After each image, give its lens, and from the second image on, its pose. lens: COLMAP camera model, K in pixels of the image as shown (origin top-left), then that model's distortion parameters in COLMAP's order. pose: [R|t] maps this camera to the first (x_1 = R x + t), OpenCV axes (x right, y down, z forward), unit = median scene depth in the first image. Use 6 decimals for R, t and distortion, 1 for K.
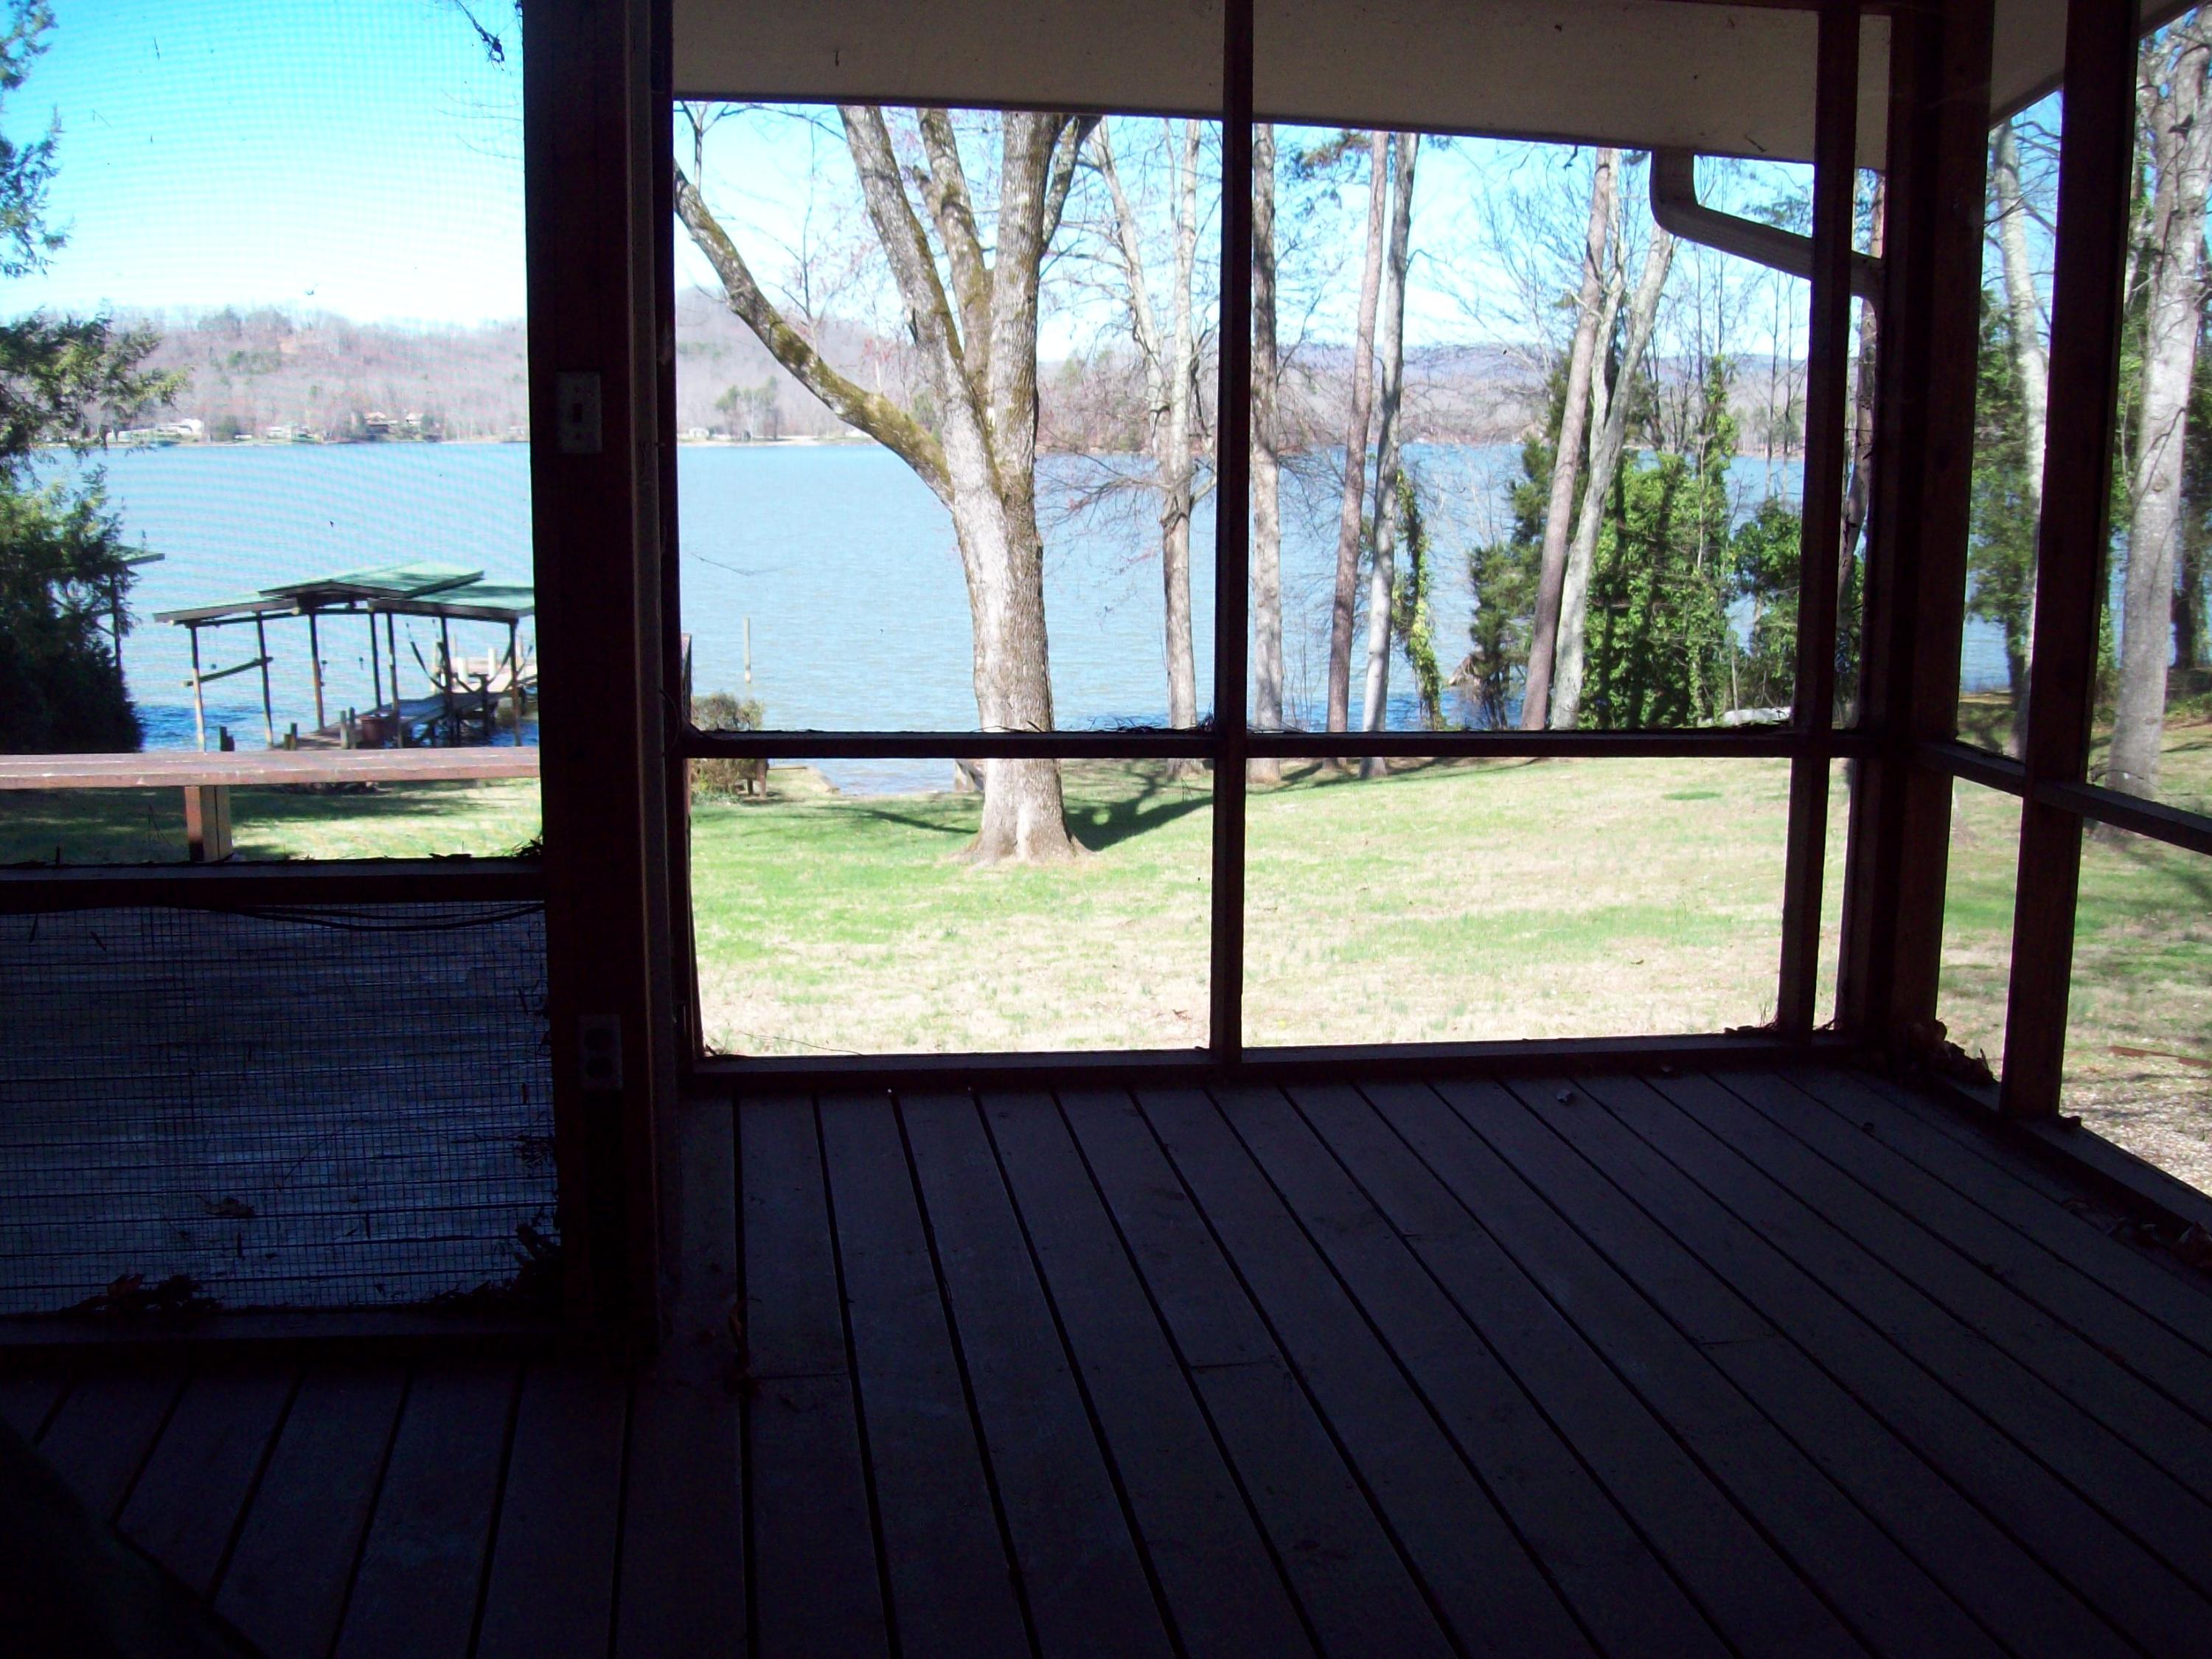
lens RADIAL K [[2388.7, 0, 1106.0], [0, 2388.7, 829.5], [0, 0, 1]] dist [-0.143194, 0.140266]
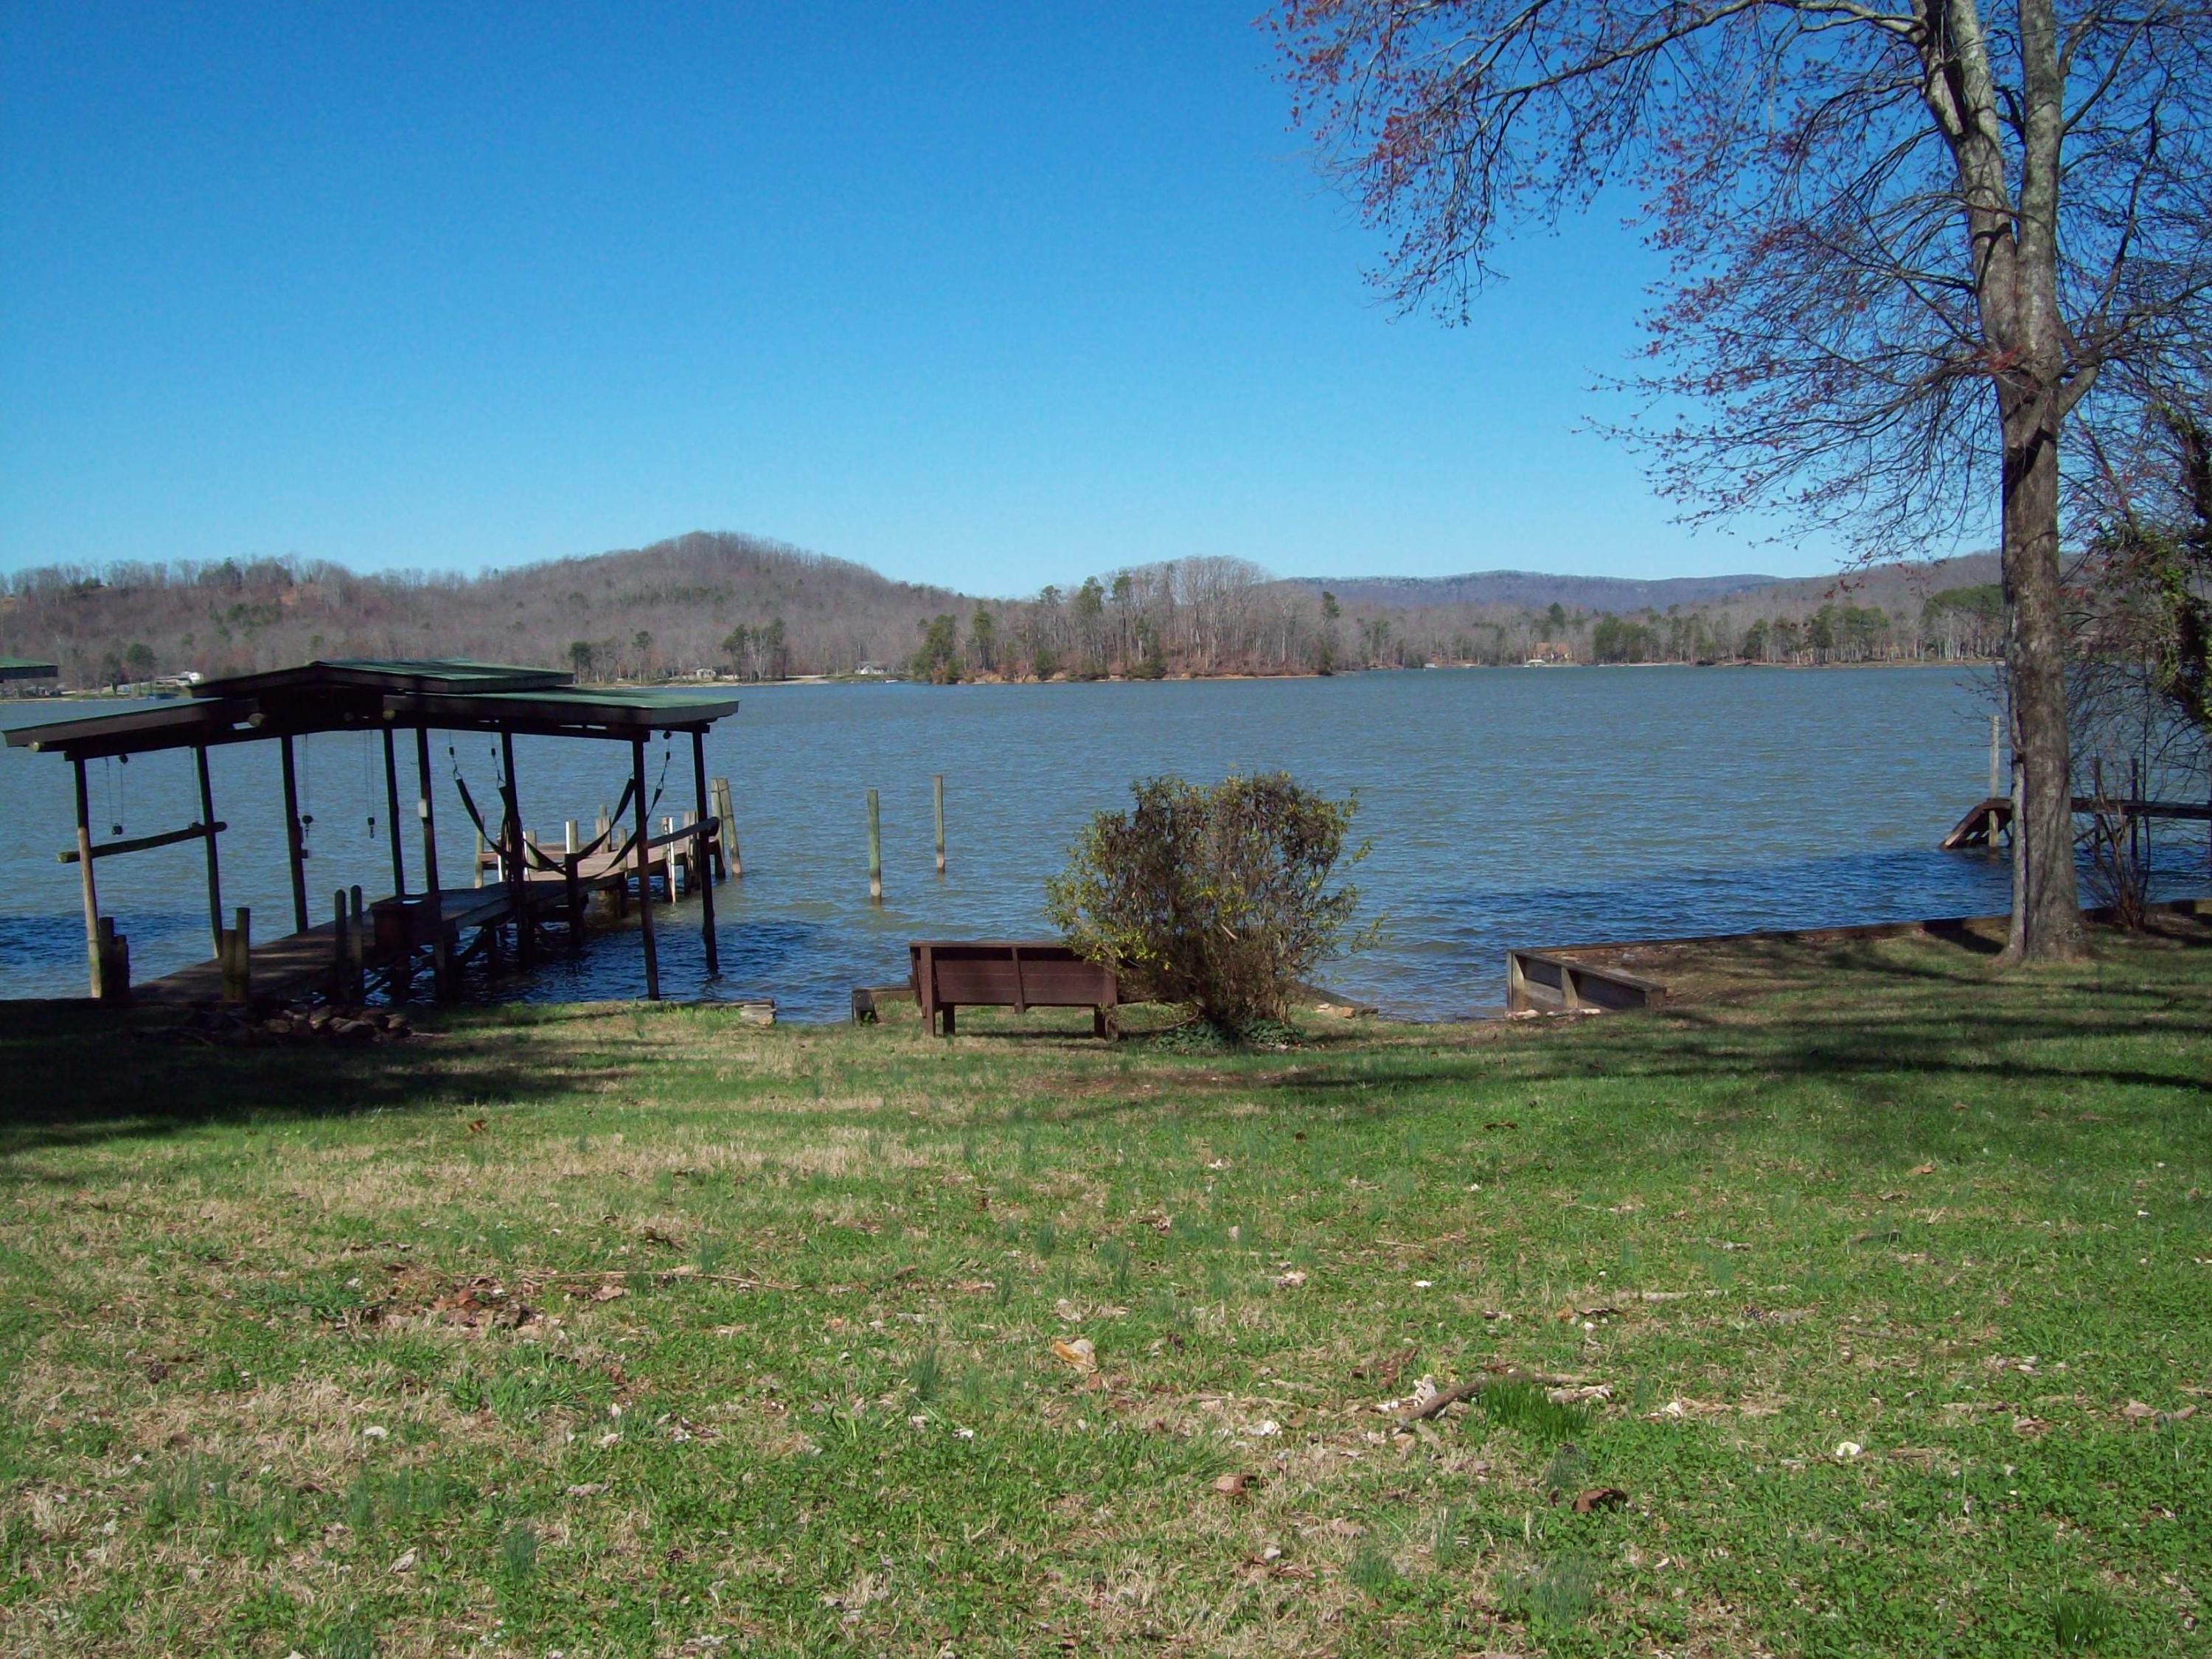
lens RADIAL K [[2388.7, 0, 1106.0], [0, 2388.7, 829.5], [0, 0, 1]] dist [-0.143194, 0.140266]
pose [[0.999672, -0.025614, 0.000807, -0.147239], [0.025566, 0.994656, -0.100026, -0.006073], [0.001759, 0.100013, 0.994985, 0.458192]]
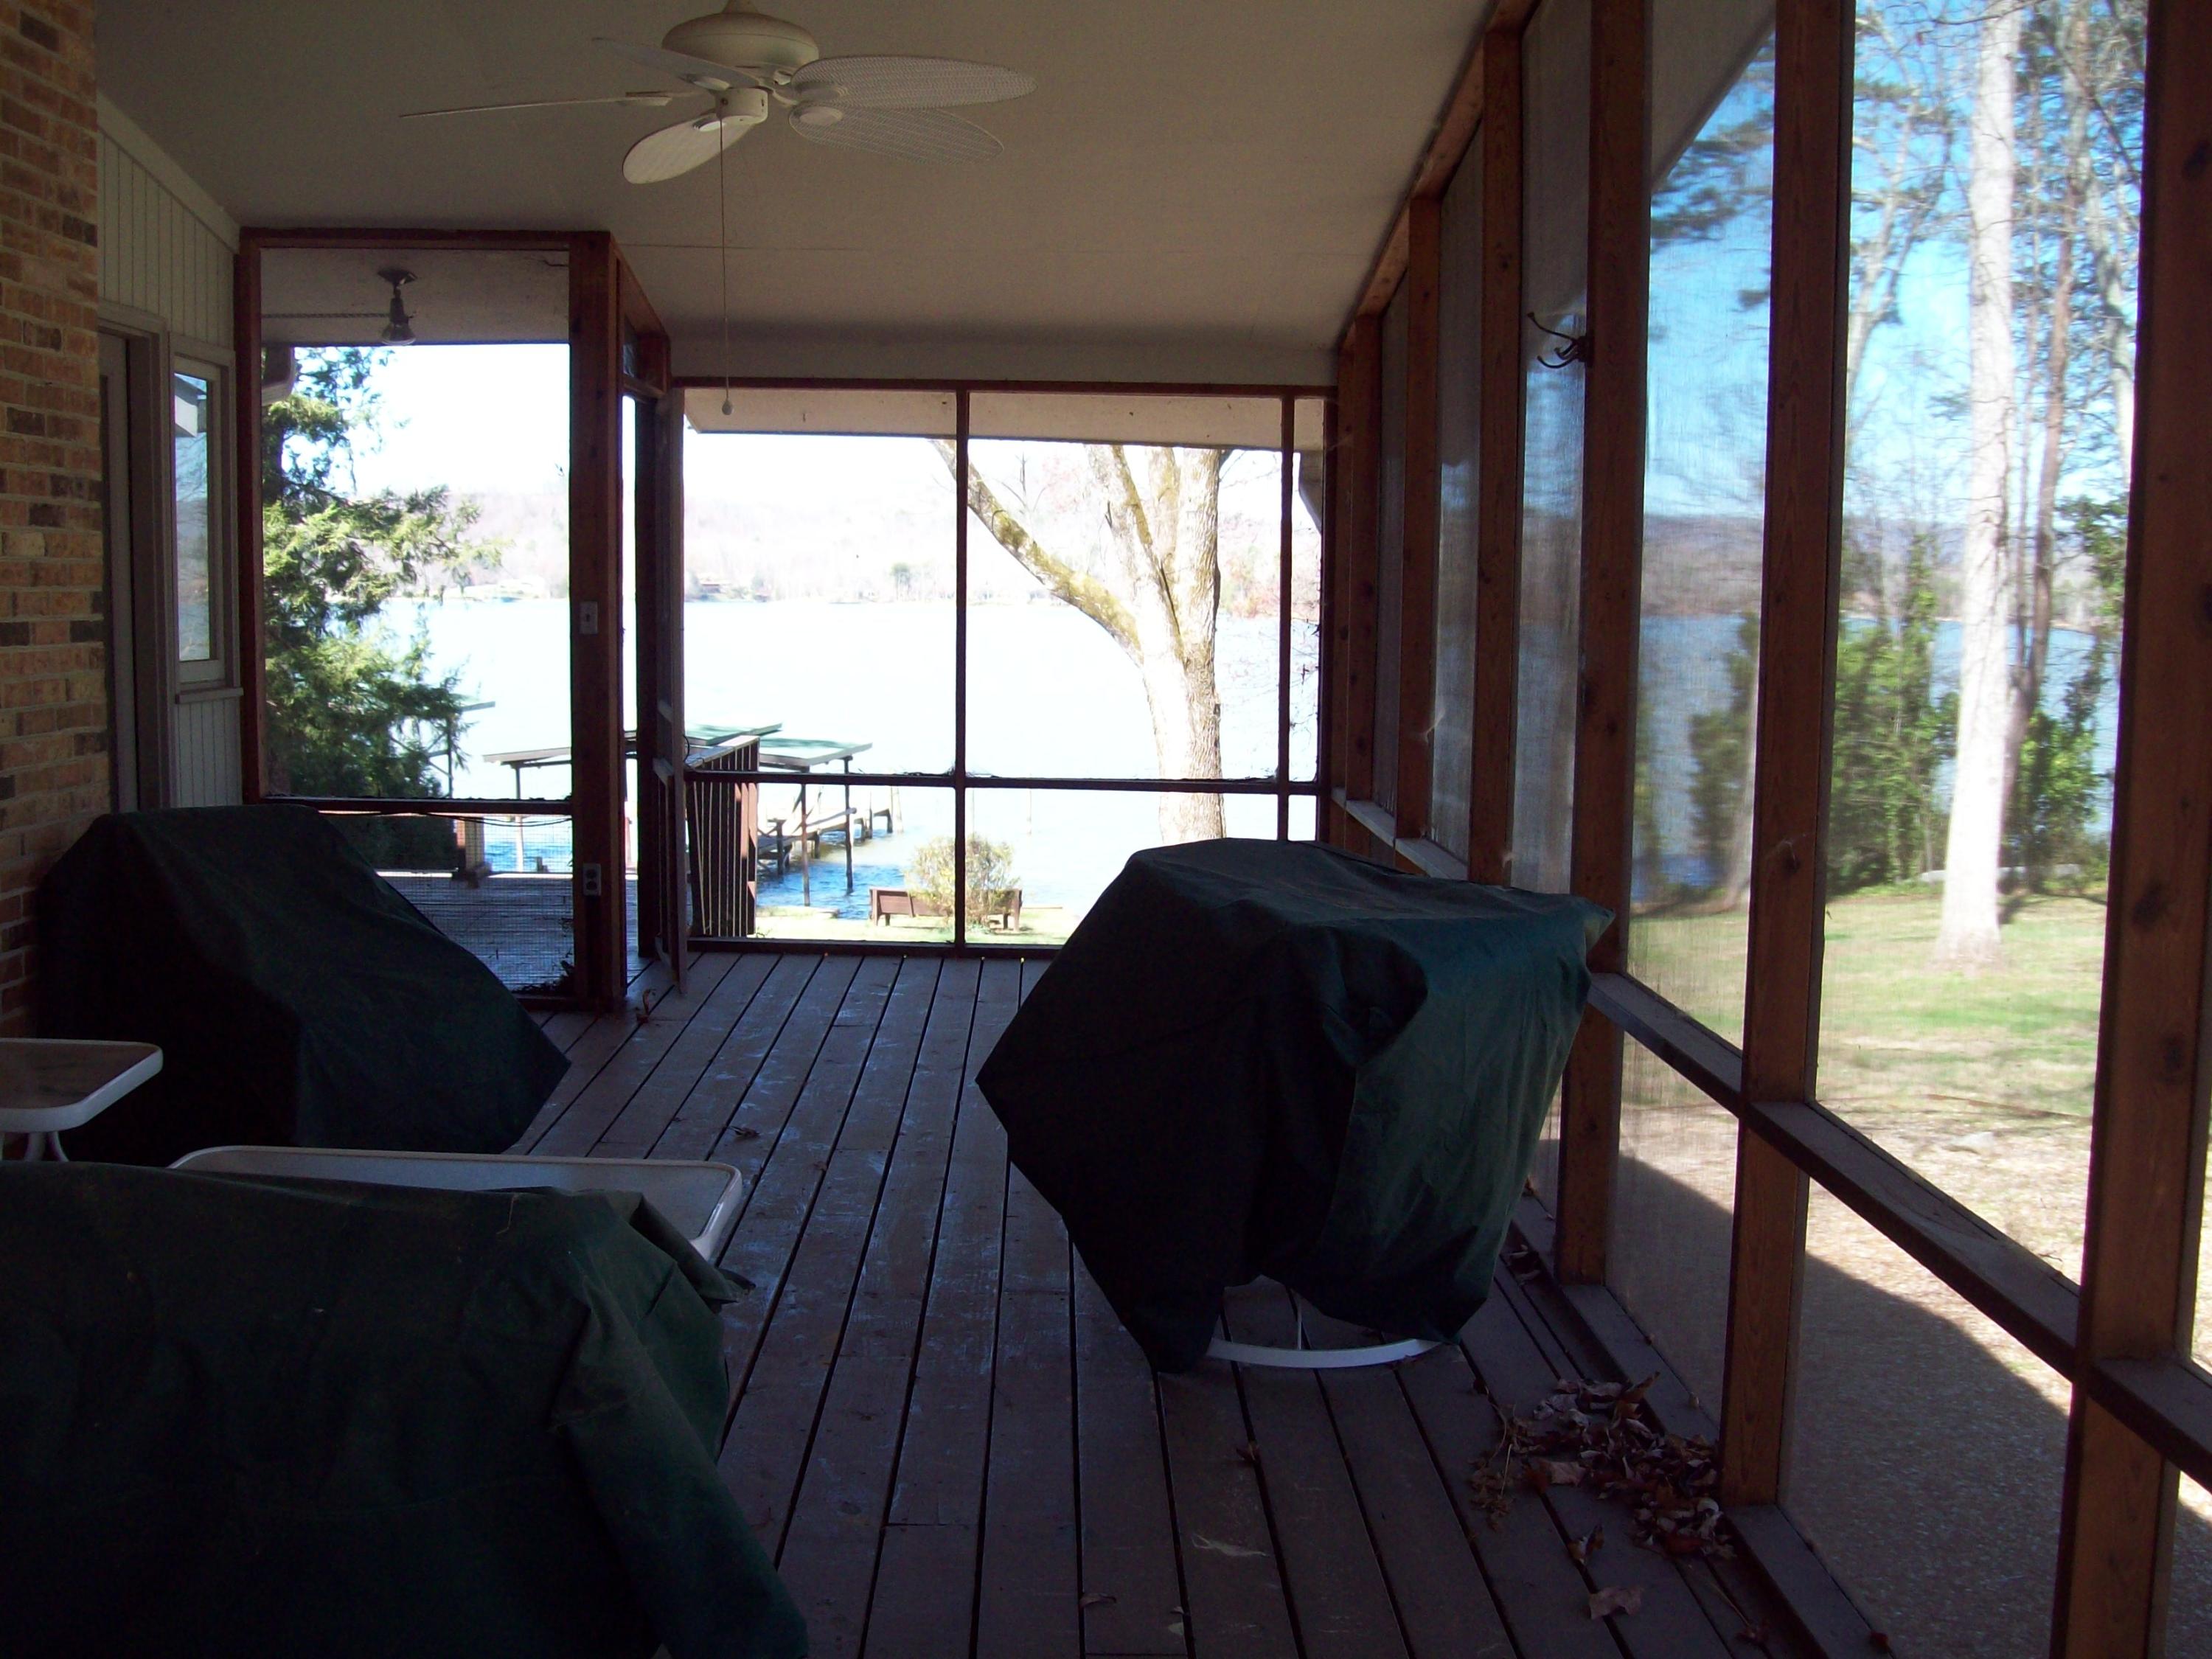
lens RADIAL K [[2388.7, 0, 1106.0], [0, 2388.7, 829.5], [0, 0, 1]] dist [-0.060778, 0.002852]
pose [[0.991171, 0.018544, -0.131287, 0.034392], [-0.027587, 0.997345, -0.067396, 0.010603], [0.129689, 0.070423, 0.989051, -0.073777]]
